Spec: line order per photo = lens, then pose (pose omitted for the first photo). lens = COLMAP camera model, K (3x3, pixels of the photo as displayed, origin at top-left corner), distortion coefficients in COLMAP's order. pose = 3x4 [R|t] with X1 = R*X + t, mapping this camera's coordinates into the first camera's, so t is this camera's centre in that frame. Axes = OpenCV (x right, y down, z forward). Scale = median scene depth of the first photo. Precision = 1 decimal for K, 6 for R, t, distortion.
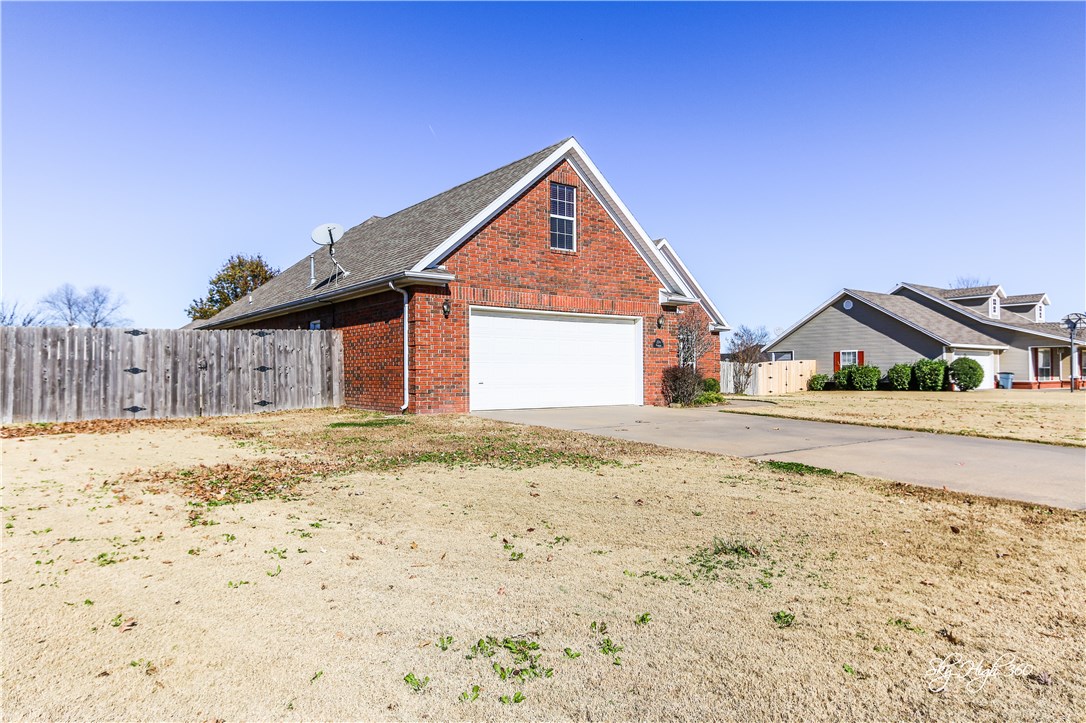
lens RADIAL K [[689.8, 0, 543.0], [0, 689.8, 361.5], [0, 0, 1]] dist [-0.004731, -0.000899]
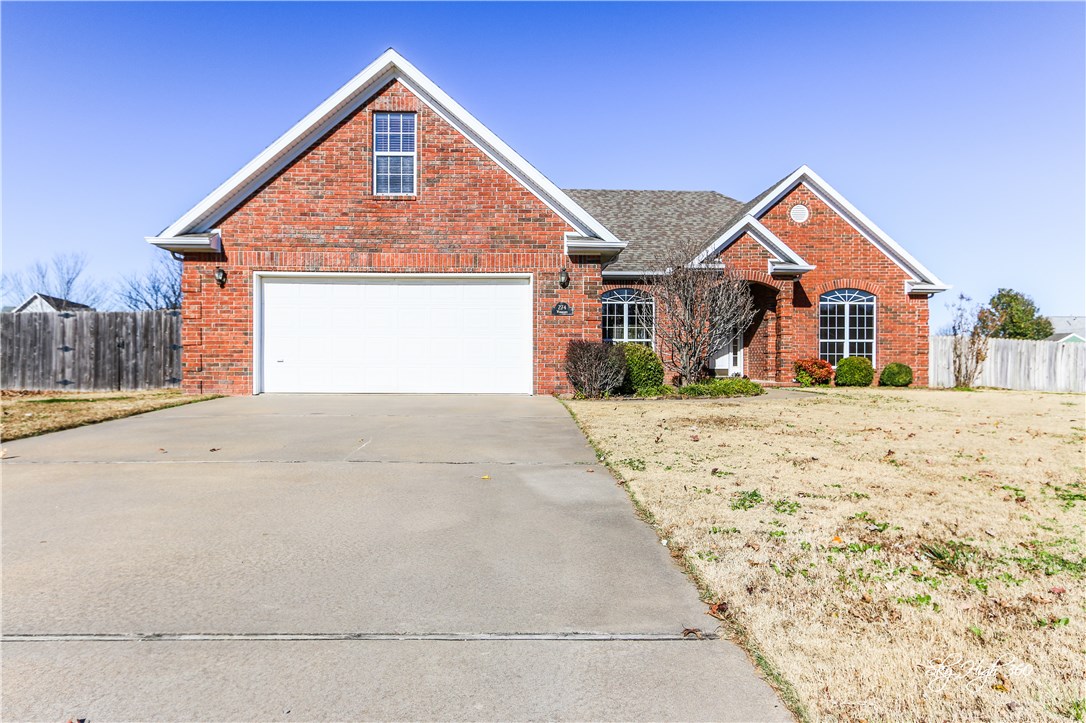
lens RADIAL K [[716.9, 0, 561.5], [0, 716.9, 364.5], [0, 0, 1]] dist [-0.015683, 0.000767]
pose [[0.822423, 0.005730, -0.568848, 0.693309], [0.005475, 0.999823, 0.017988, 0.020651], [0.568850, -0.017908, 0.822246, 0.453053]]
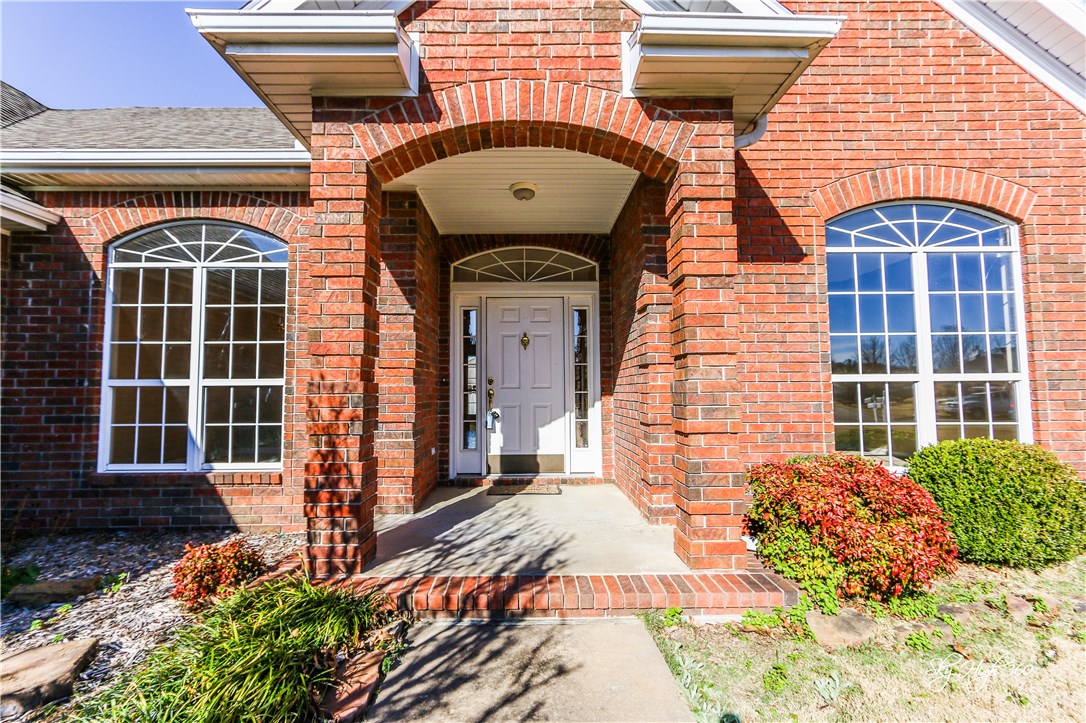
lens RADIAL K [[504.8, 0, 543.0], [0, 504.8, 361.5], [0, 0, 1]] dist [0.002428, 0.000294]
pose [[0.804503, -0.040037, -0.592598, 0.361509], [0.013958, 0.998724, -0.048527, 0.004733], [0.593784, 0.030768, 0.804036, 1.533280]]
